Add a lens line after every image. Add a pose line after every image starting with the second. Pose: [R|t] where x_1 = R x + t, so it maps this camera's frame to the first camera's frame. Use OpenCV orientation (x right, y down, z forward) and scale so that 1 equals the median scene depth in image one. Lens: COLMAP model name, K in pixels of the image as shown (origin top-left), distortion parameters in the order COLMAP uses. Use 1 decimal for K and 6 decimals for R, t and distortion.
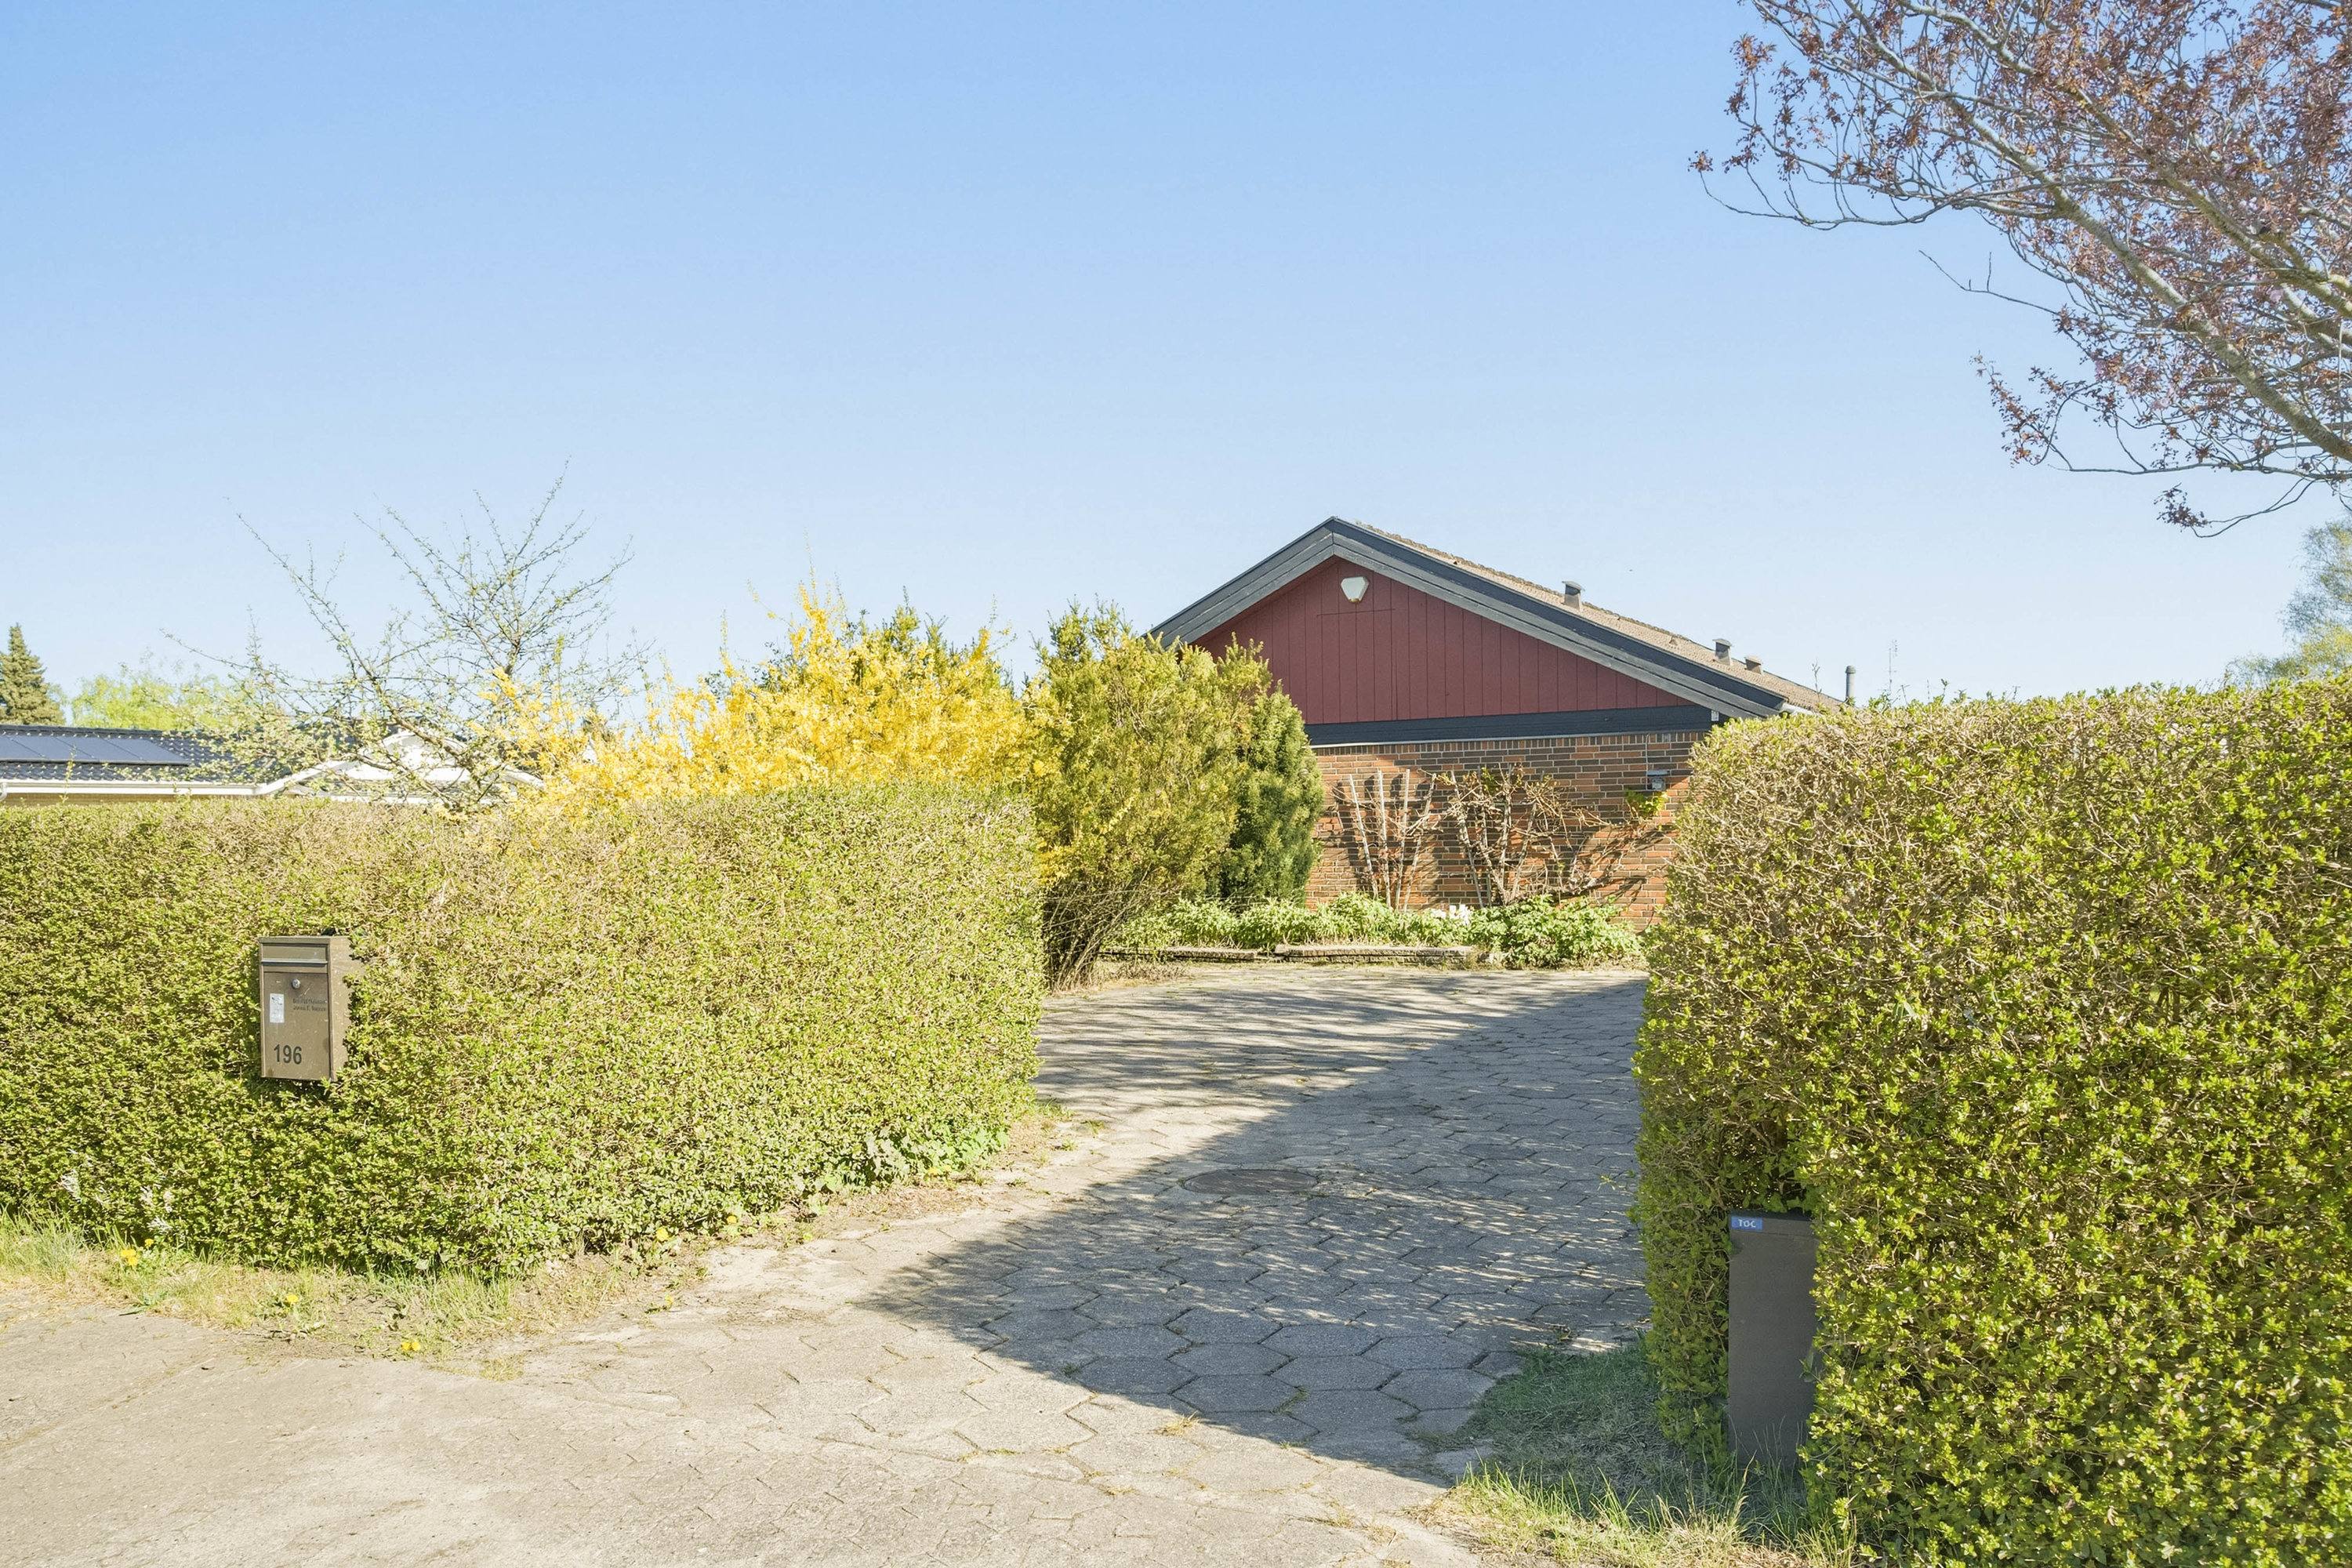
lens RADIAL K [[1753.0, 0, 1184.9], [0, 1753.0, 913.8], [0, 0, 1]] dist [0.002835, 0.000087]
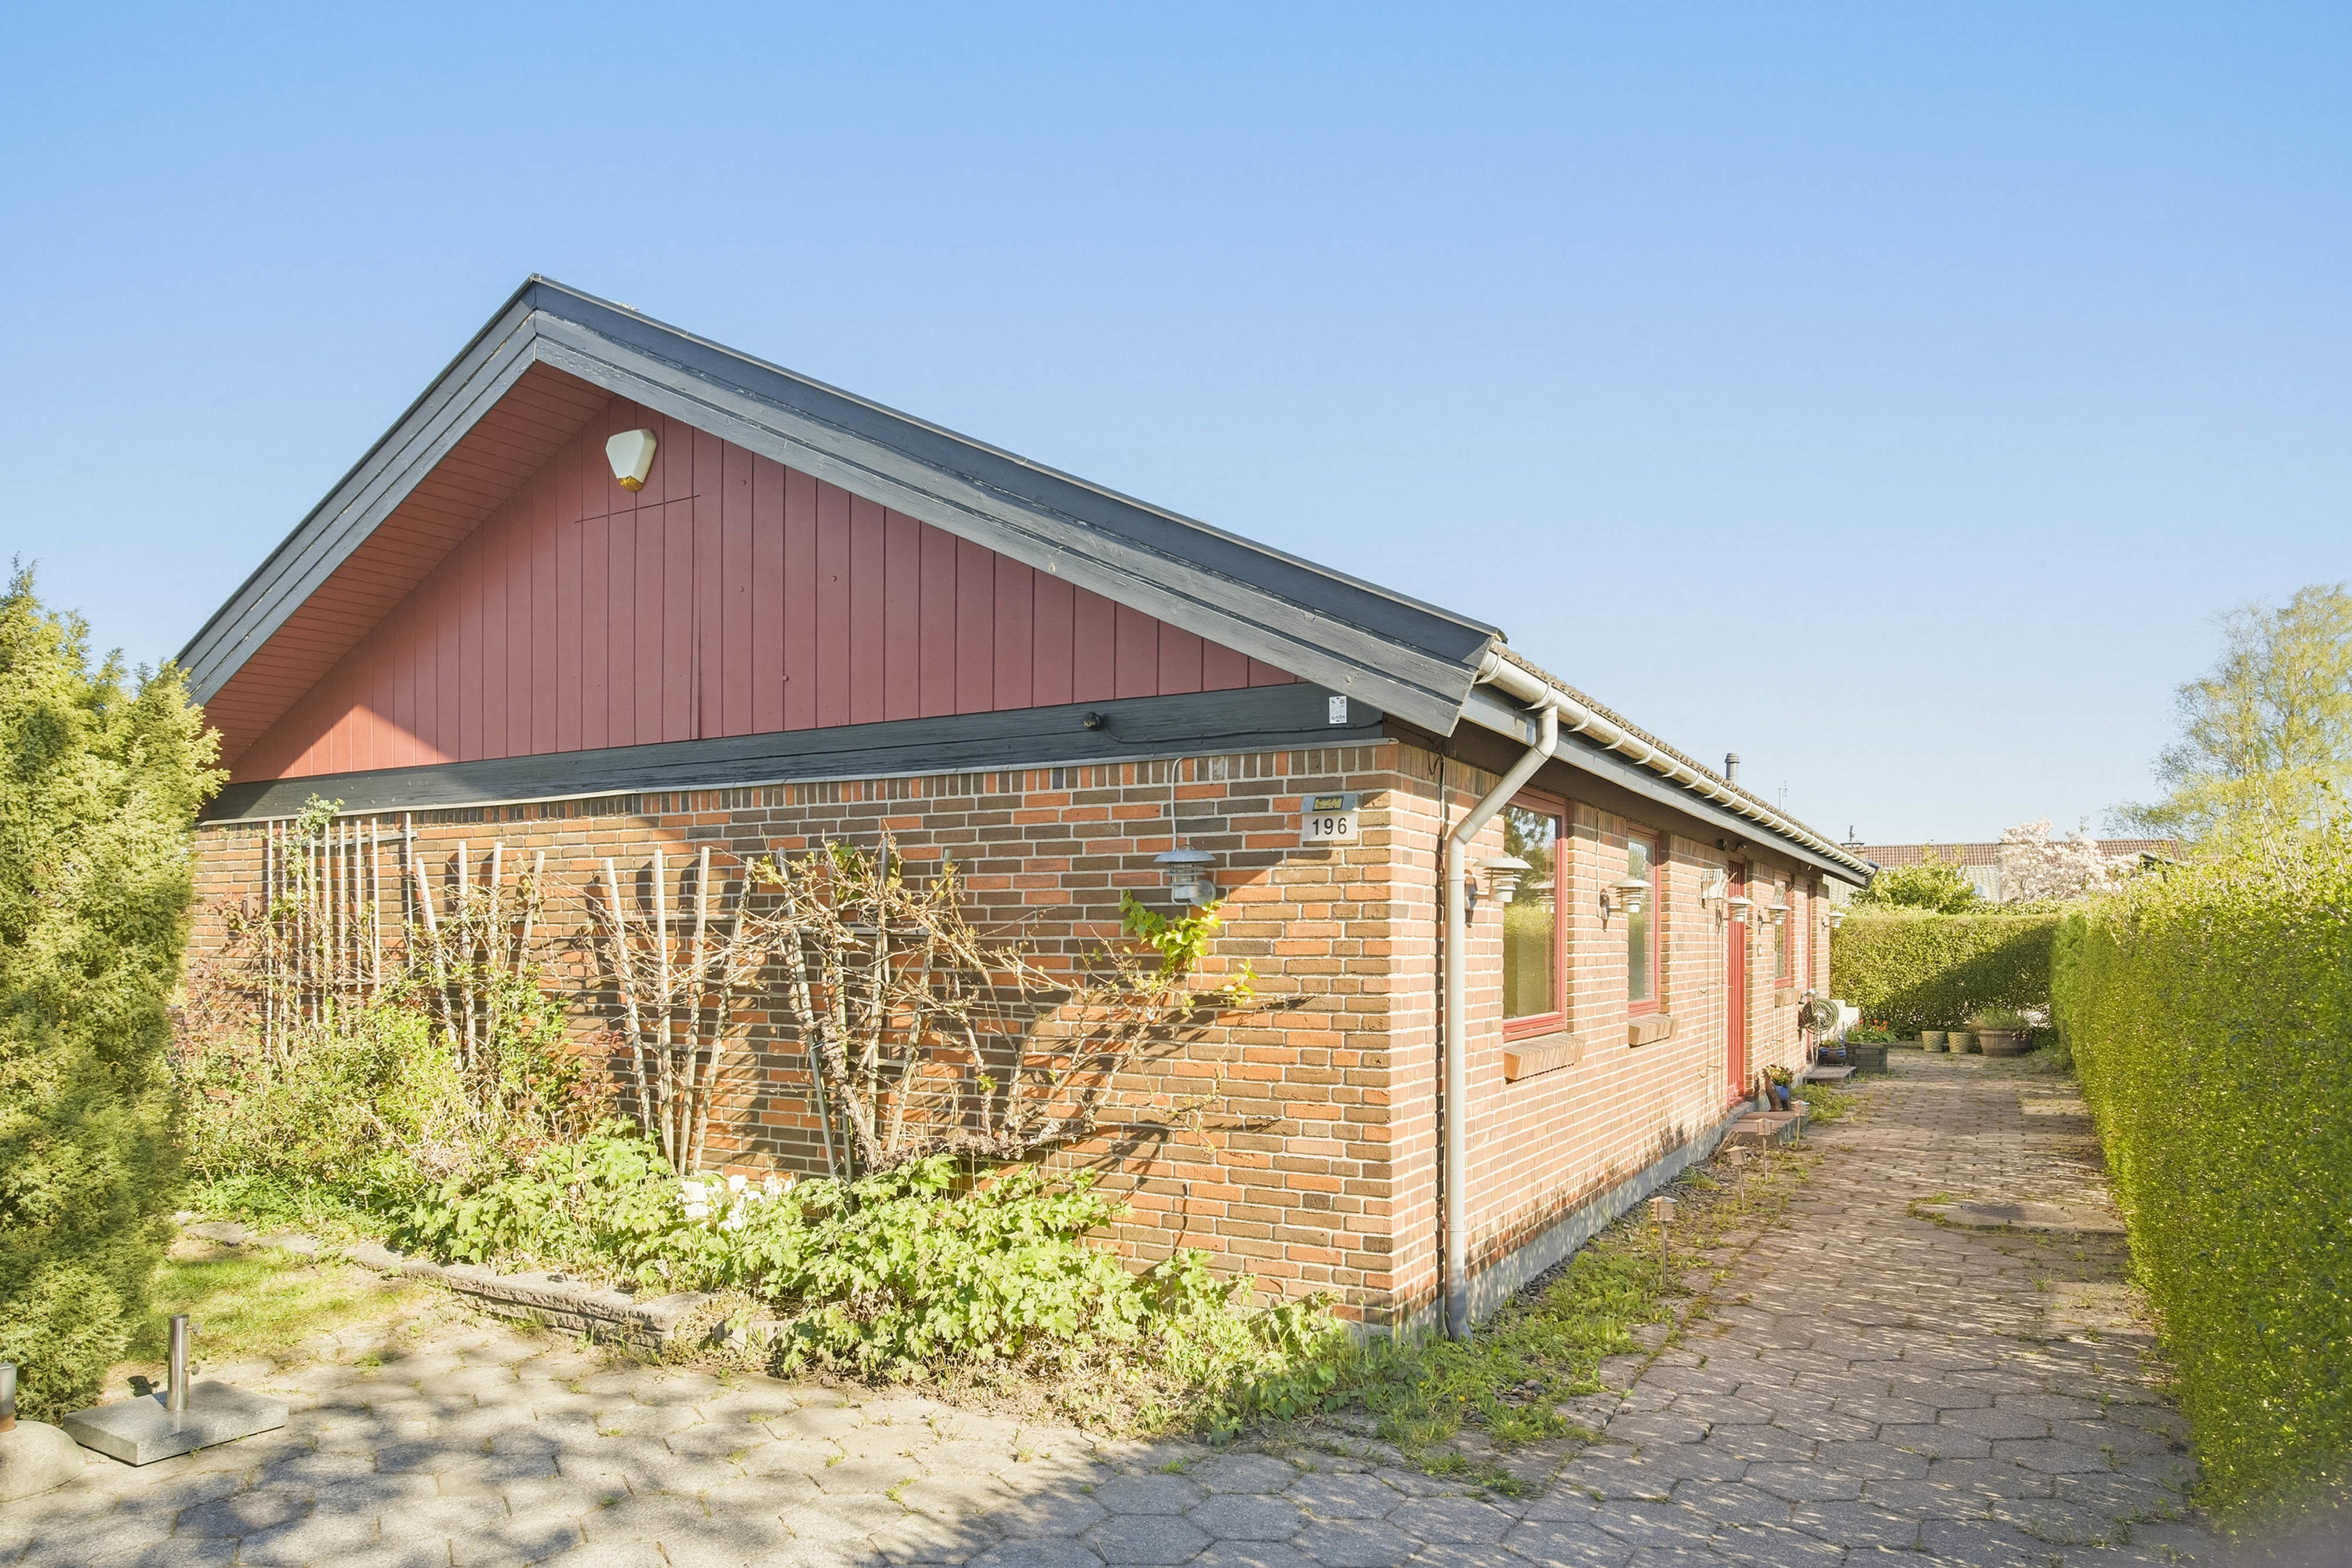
lens RADIAL K [[1467.4, 0, 1160.5], [0, 1467.4, 953.0], [0, 0, 1]] dist [-0.000530, 0.002100]
pose [[0.999627, 0.023193, -0.014428, 0.256226], [-0.023770, 0.998869, -0.041190, -0.044345], [0.013456, 0.041518, 0.999047, 0.649945]]
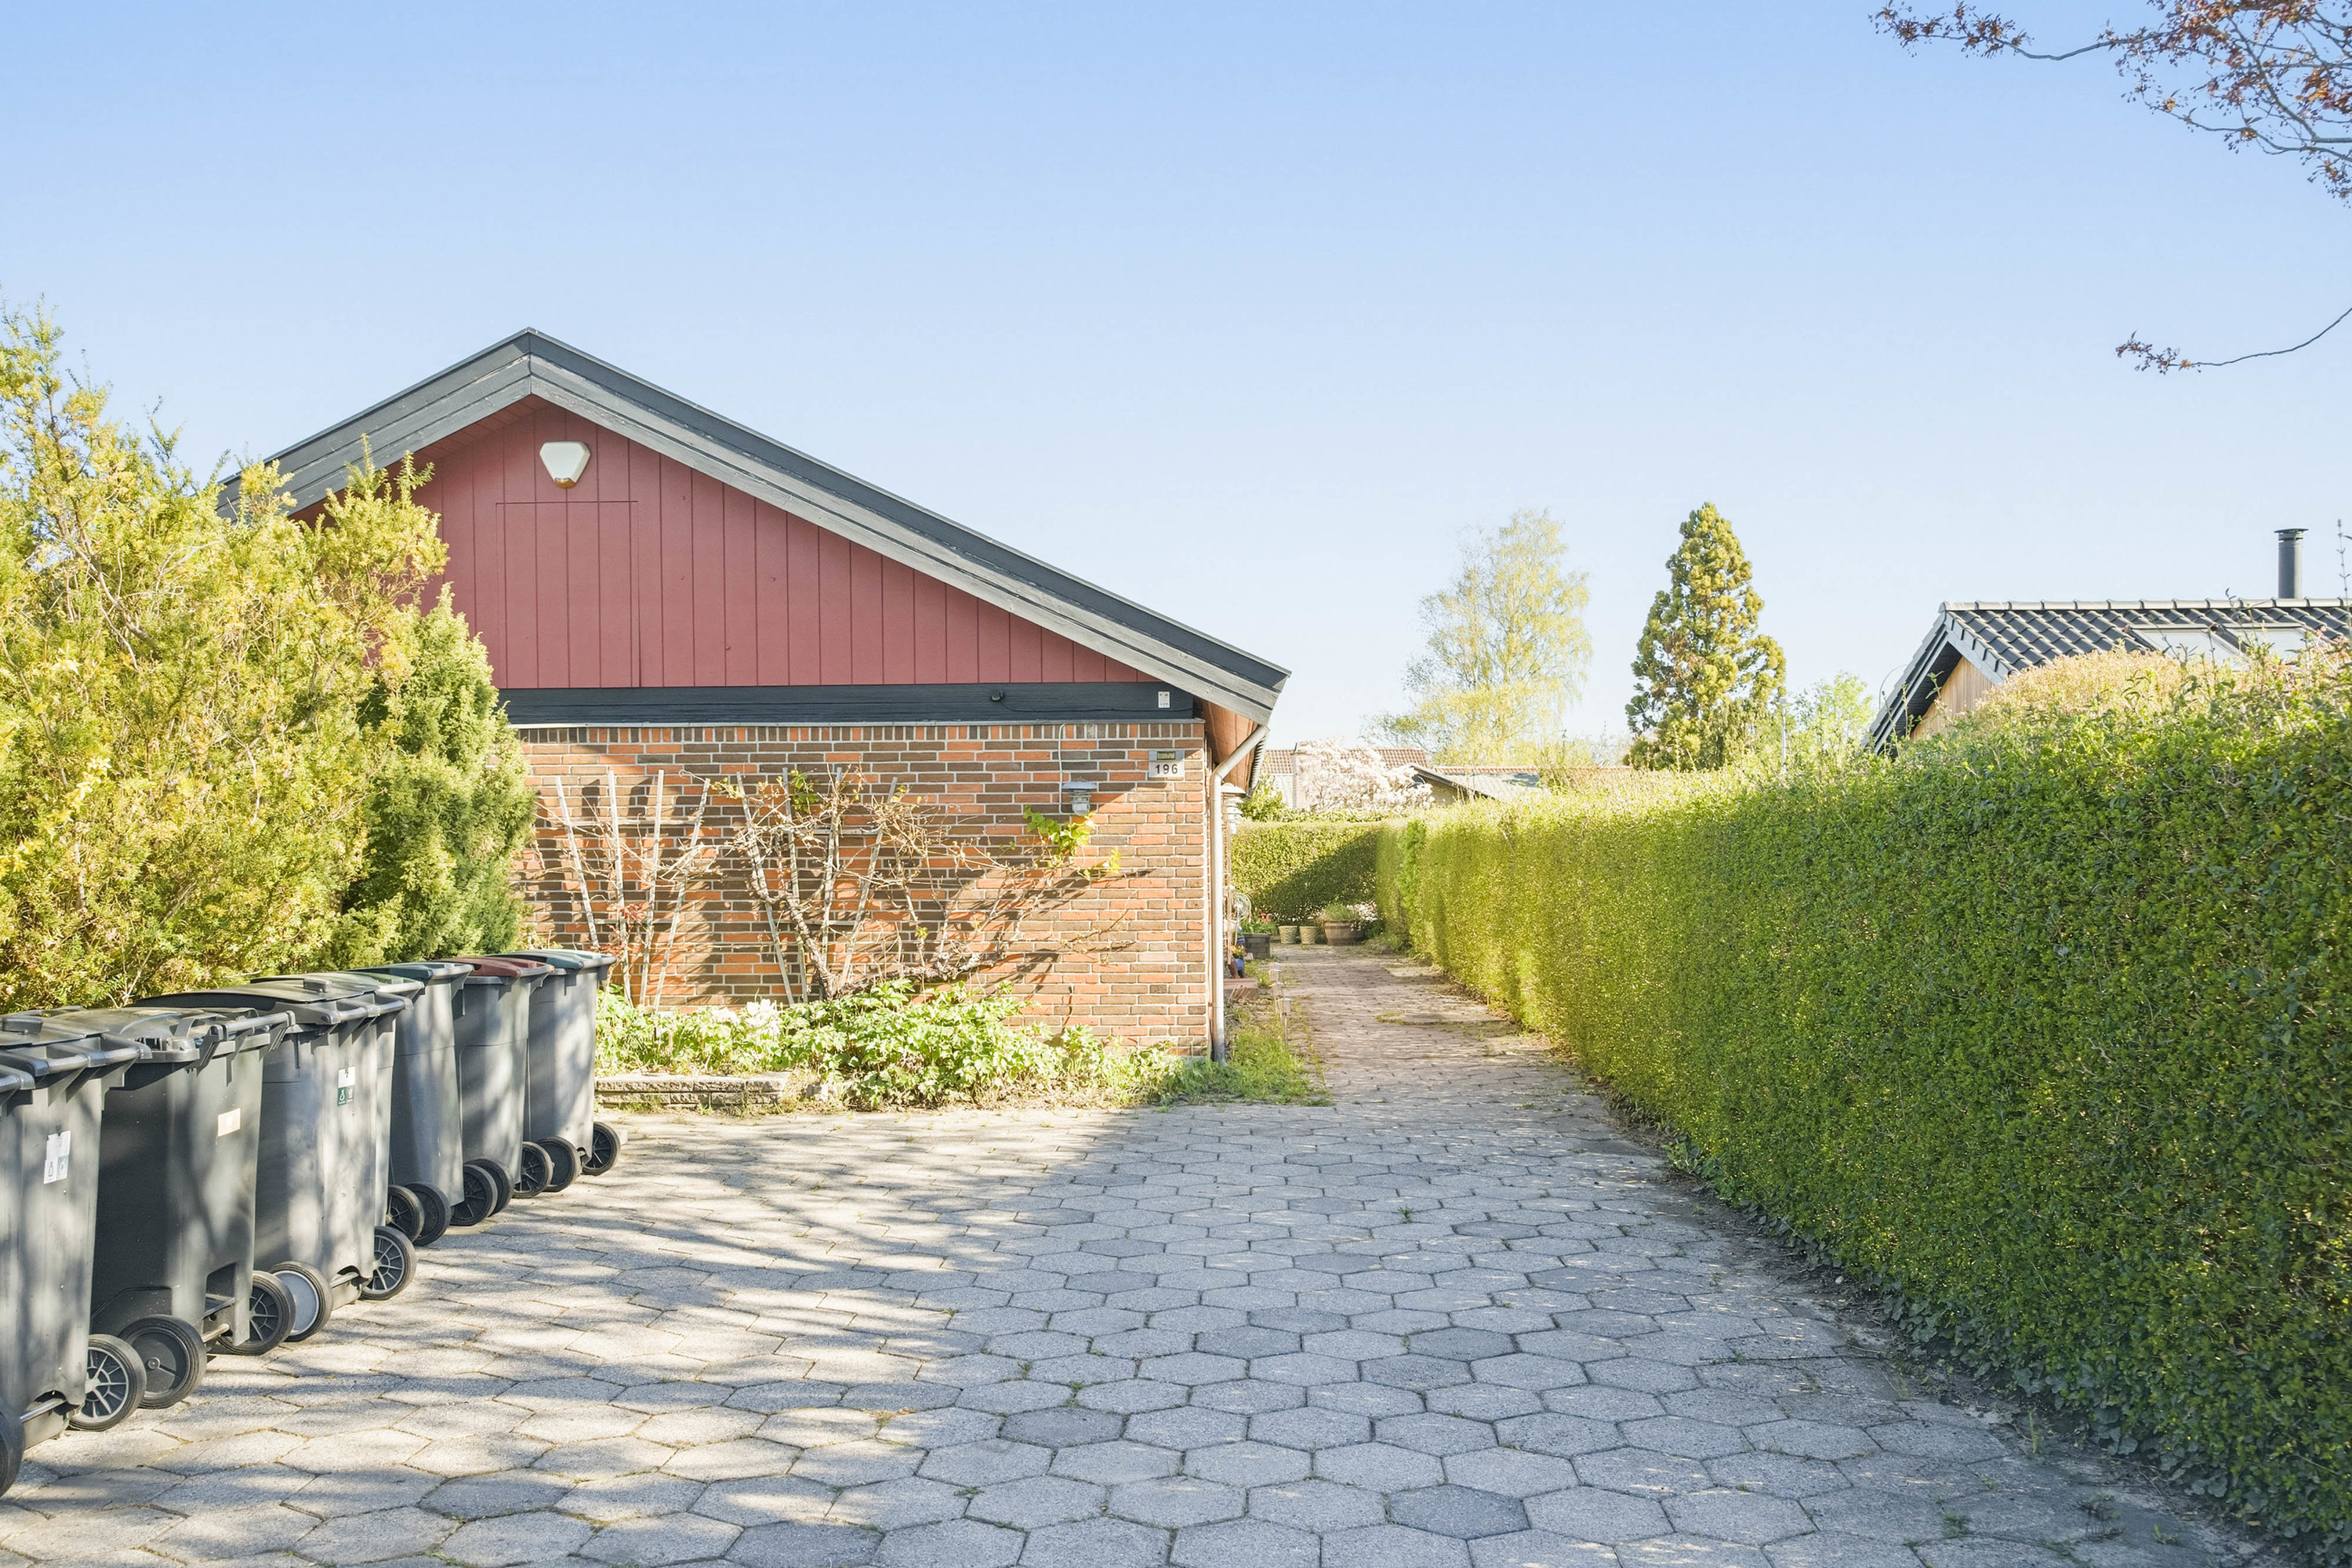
lens RADIAL K [[1860.7, 0, 1152.7], [0, 1860.7, 907.0], [0, 0, 1]] dist [0.003991, 0.001046]
pose [[0.897052, 0.003036, 0.441915, -0.002120], [0.009389, 0.999620, -0.025927, -0.018625], [-0.441826, 0.027407, 0.896682, 0.372496]]
